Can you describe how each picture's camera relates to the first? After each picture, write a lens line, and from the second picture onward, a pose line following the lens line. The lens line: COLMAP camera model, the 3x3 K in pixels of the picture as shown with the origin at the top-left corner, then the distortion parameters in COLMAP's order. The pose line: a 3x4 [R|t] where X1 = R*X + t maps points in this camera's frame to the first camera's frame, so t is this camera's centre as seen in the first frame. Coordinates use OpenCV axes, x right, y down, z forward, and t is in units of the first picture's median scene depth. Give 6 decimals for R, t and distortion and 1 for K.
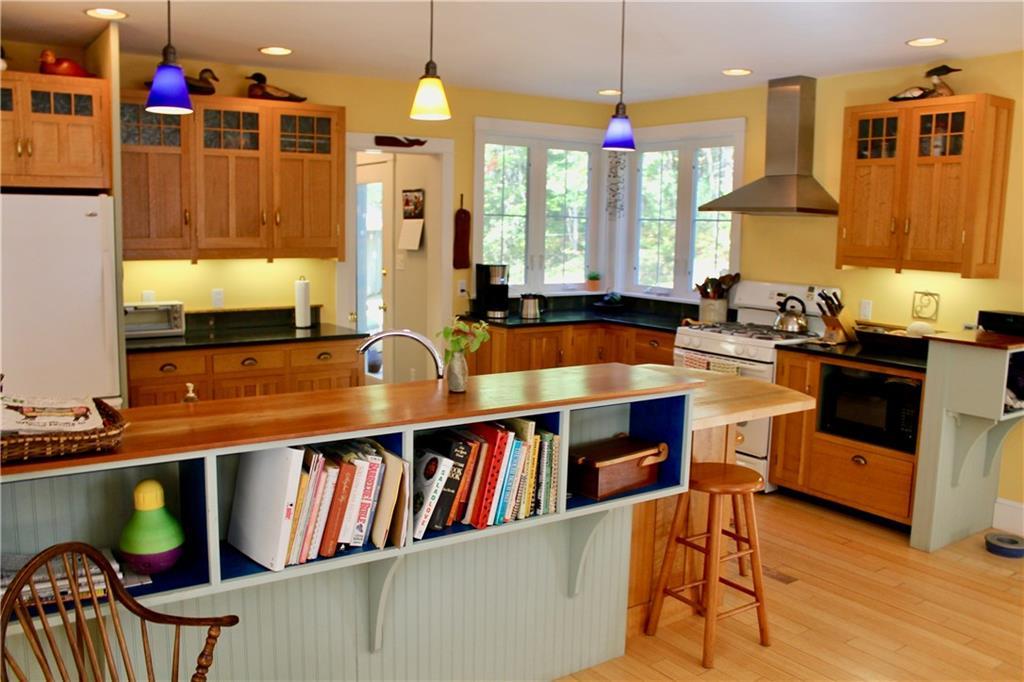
lens RADIAL K [[878.4, 0, 509.5], [0, 878.4, 344.6], [0, 0, 1]] dist [-0.057671, 0.021124]
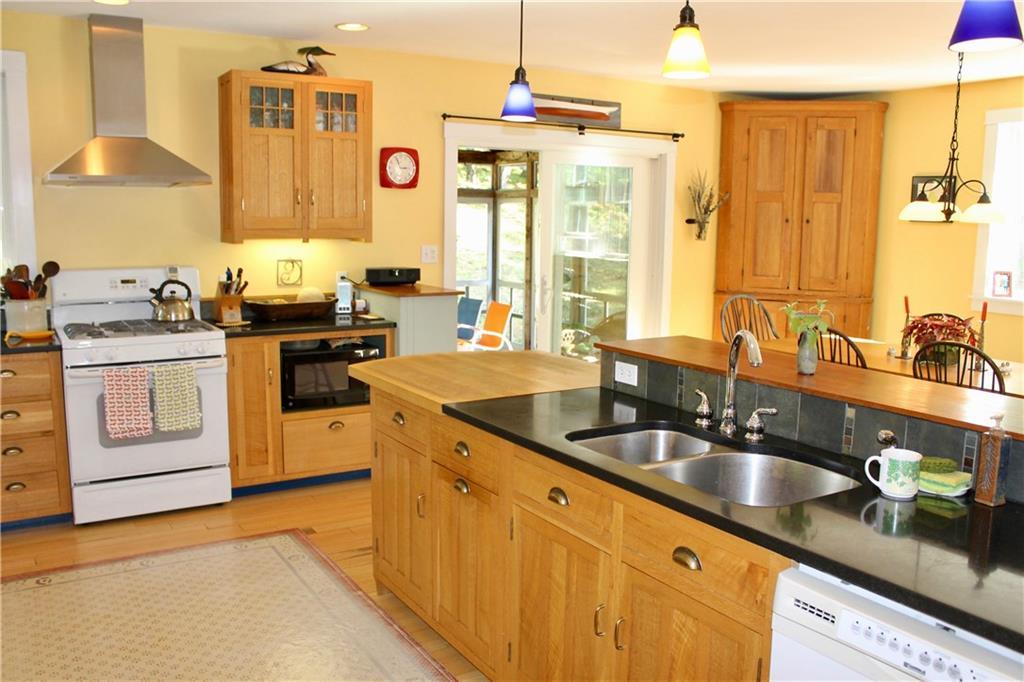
lens RADIAL K [[878.4, 0, 511.2], [0, 878.4, 336.4], [0, 0, 1]] dist [-0.057671, 0.021124]
pose [[0.045861, -0.160727, 0.985933, -0.576043], [0.132902, 0.979179, 0.153445, -0.098653], [-0.990068, 0.123995, 0.066267, 0.691891]]
